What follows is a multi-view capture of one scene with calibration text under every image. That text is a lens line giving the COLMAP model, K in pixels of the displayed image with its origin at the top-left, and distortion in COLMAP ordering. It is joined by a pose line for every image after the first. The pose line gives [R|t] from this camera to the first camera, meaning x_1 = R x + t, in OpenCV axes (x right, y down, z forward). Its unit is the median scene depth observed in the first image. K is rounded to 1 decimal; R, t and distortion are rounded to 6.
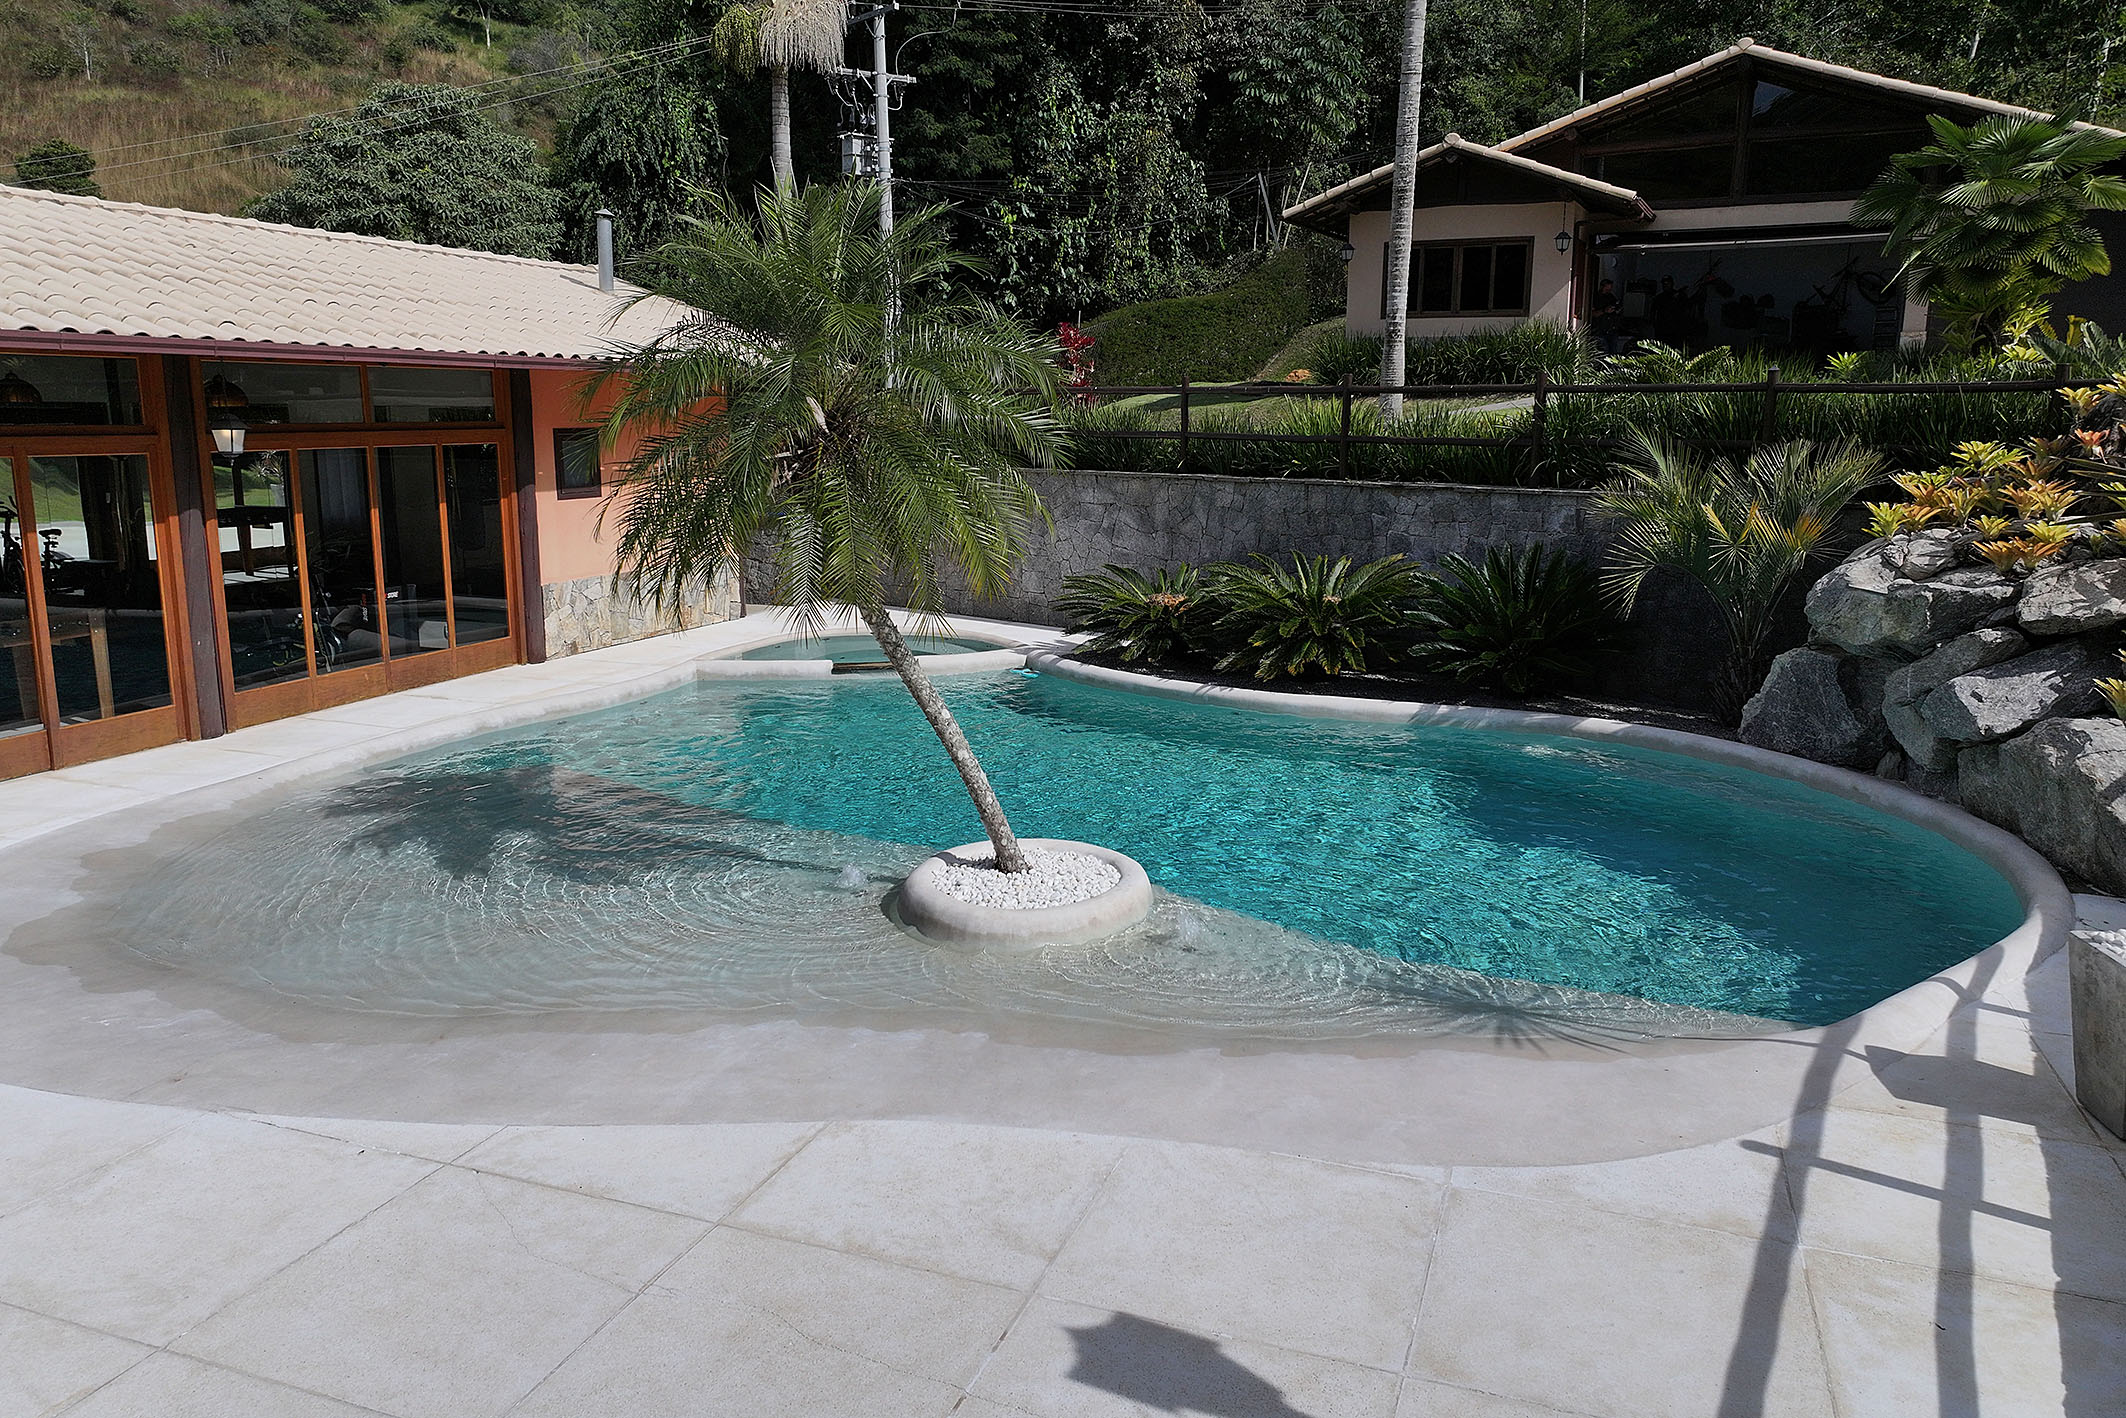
lens RADIAL K [[1524.6, 0, 1039.3], [0, 1524.6, 704.2], [0, 0, 1]] dist [0.009453, -0.000138]
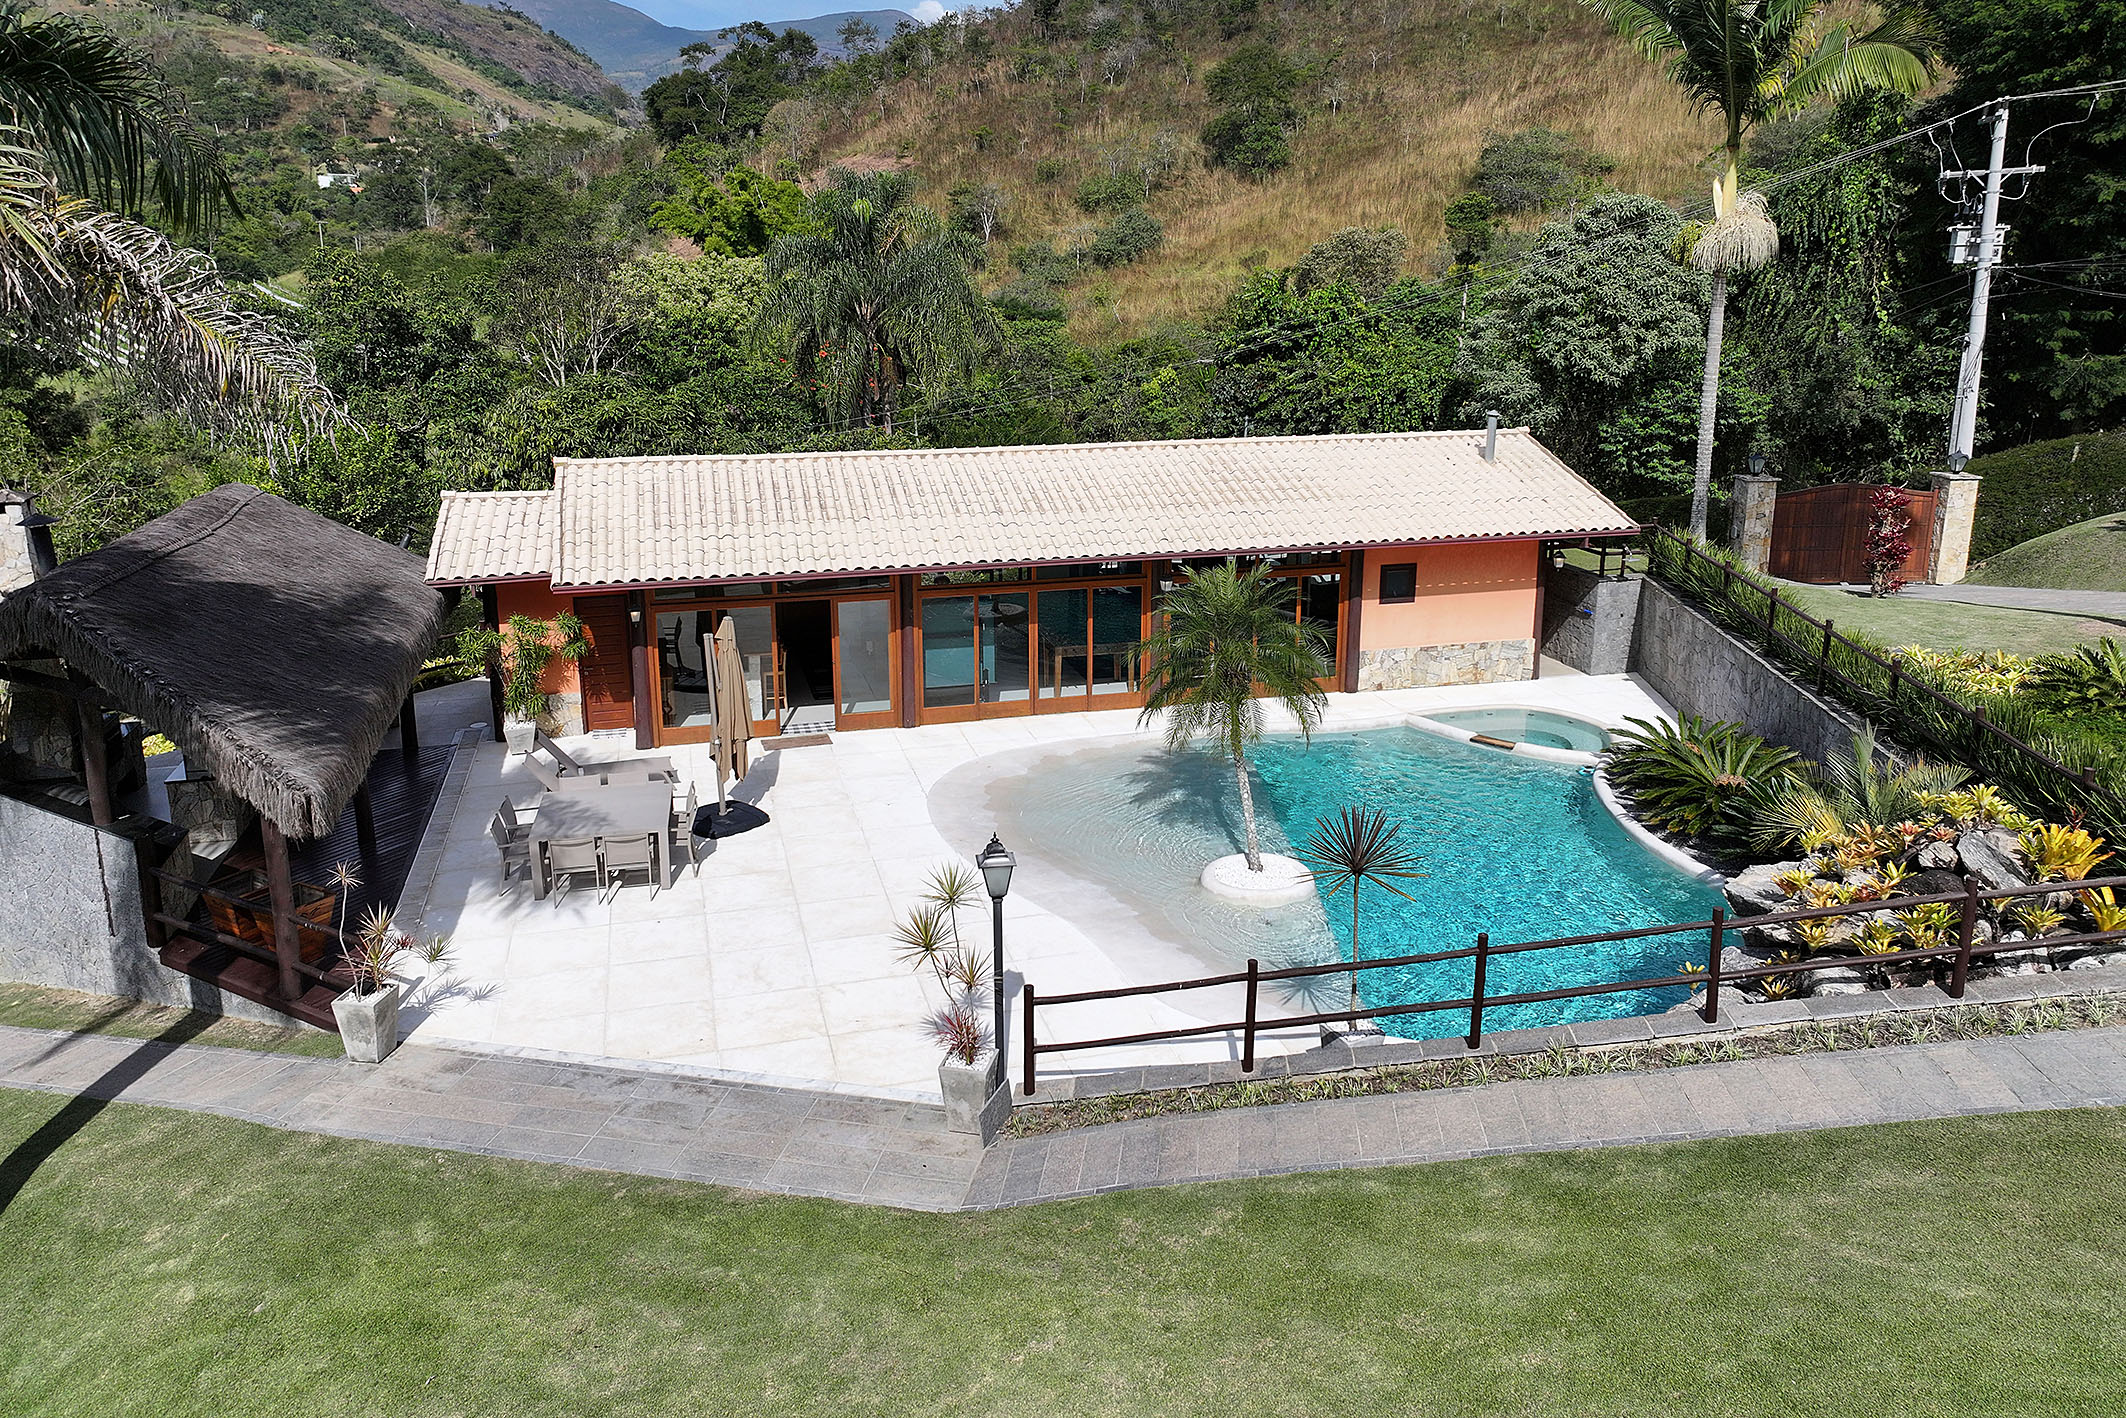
lens RADIAL K [[1730.6, 0, 1063.0], [0, 1730.6, 709.0], [0, 0, 1]] dist [0.008588, 0.003075]
pose [[0.563453, 0.235017, -0.792015, 0.619371], [-0.140838, 0.971976, 0.188223, -0.194904], [0.814055, 0.005491, 0.580762, -0.254356]]
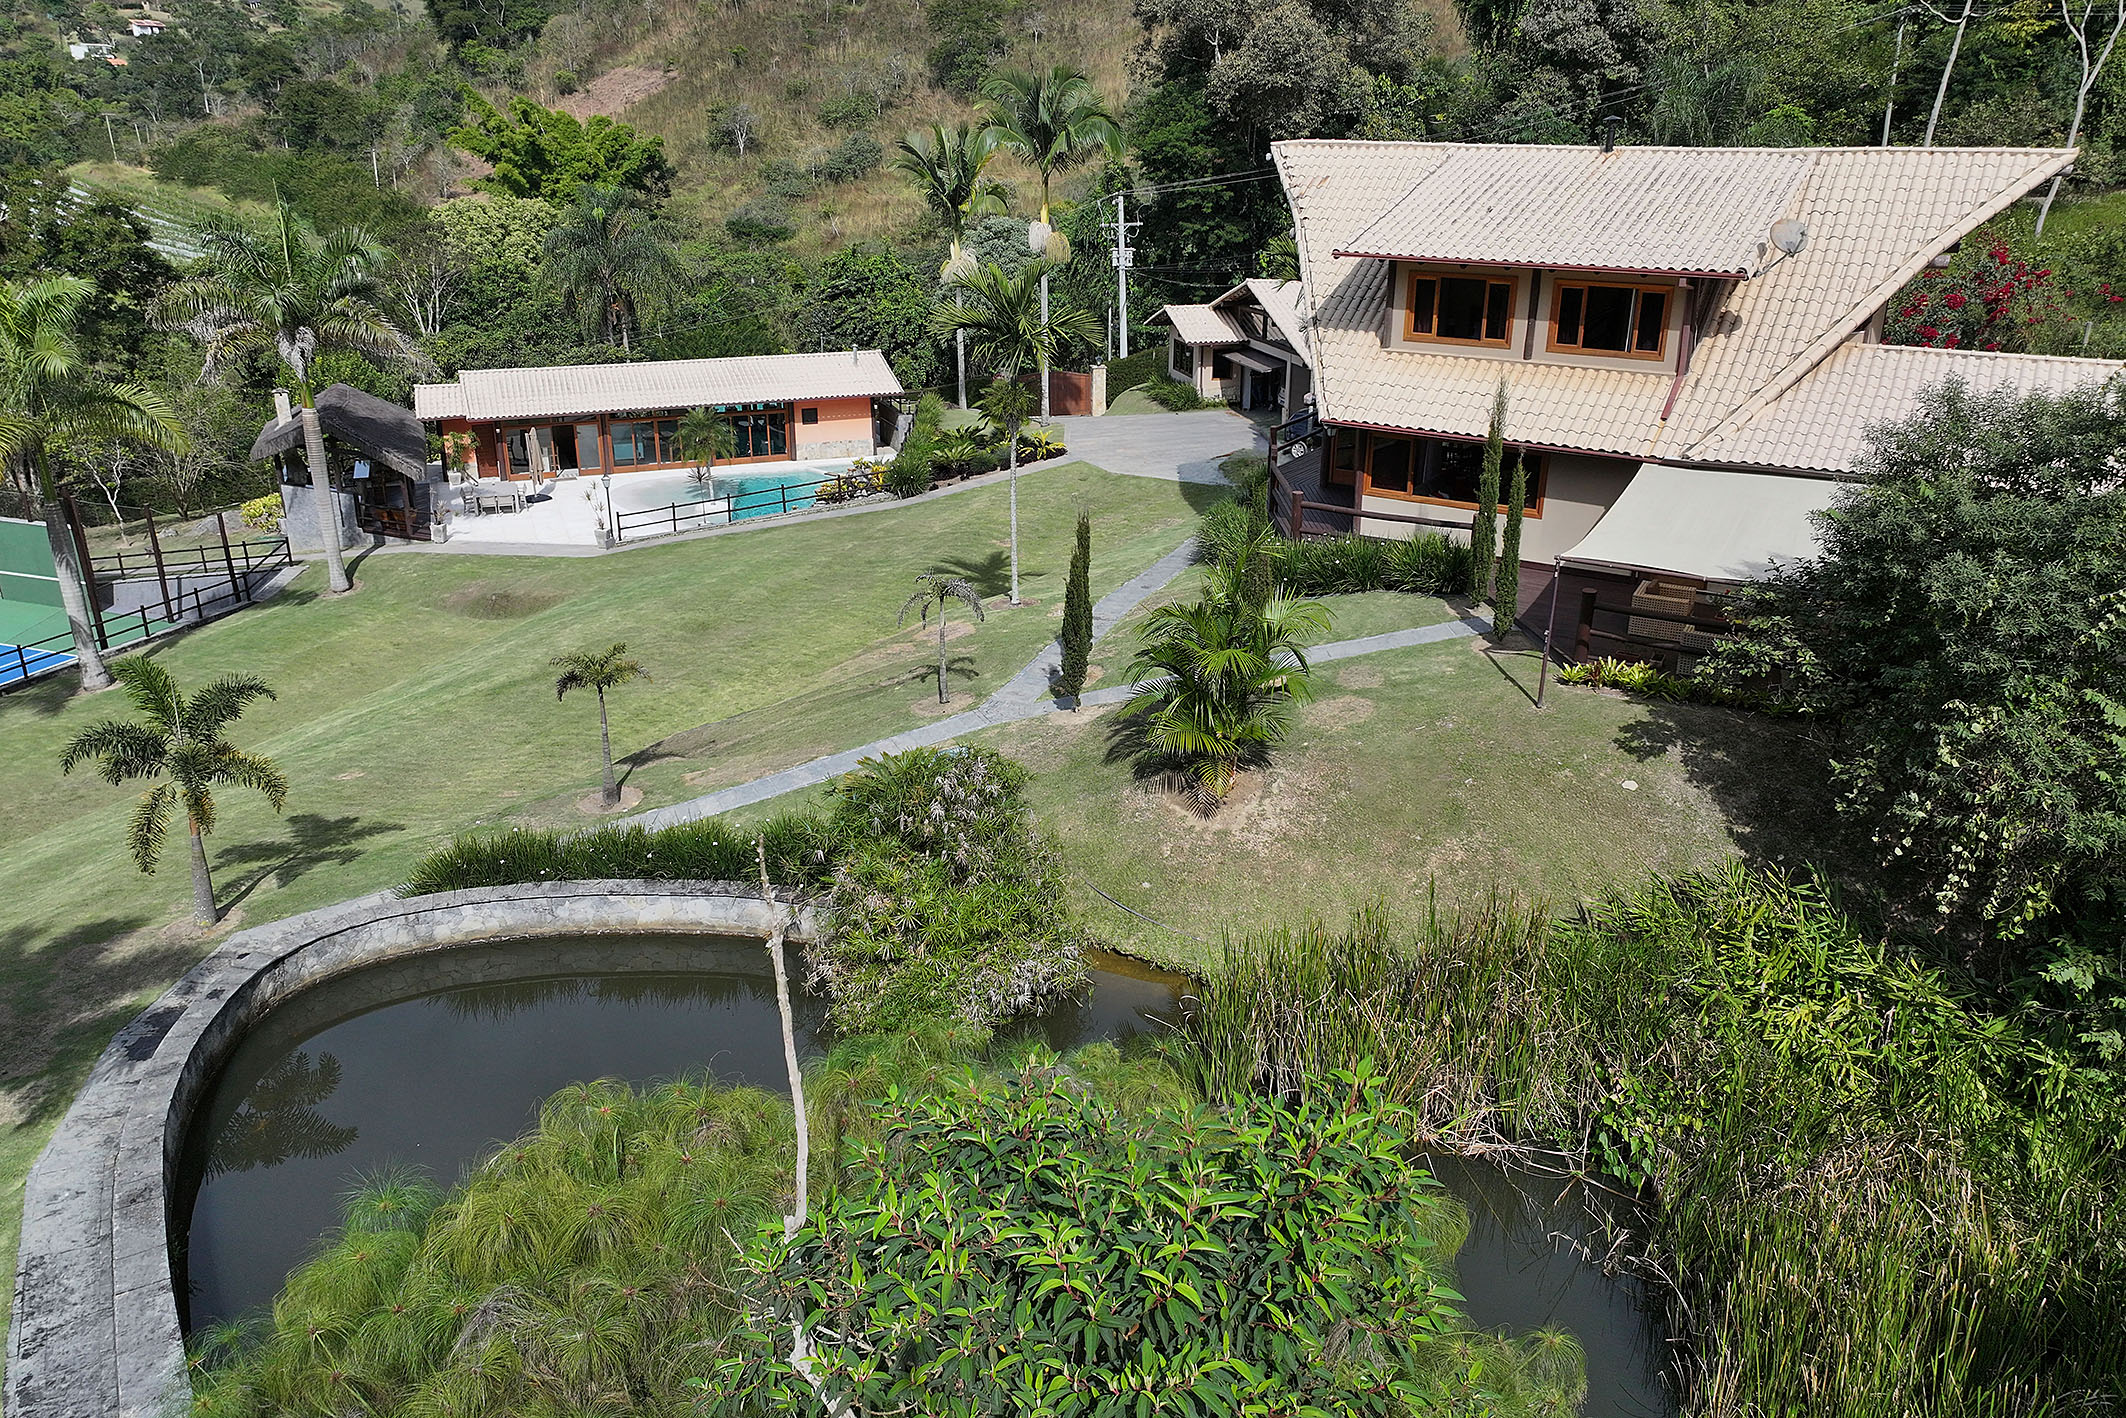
lens RADIAL K [[1524.6, 0, 1039.3], [0, 1524.6, 704.2], [0, 0, 1]] dist [0.009453, -0.000138]
pose [[0.663659, 0.282274, -0.692733, 1.743177], [-0.134017, 0.955953, 0.261137, -0.321855], [0.735932, -0.080468, 0.672256, -0.768273]]
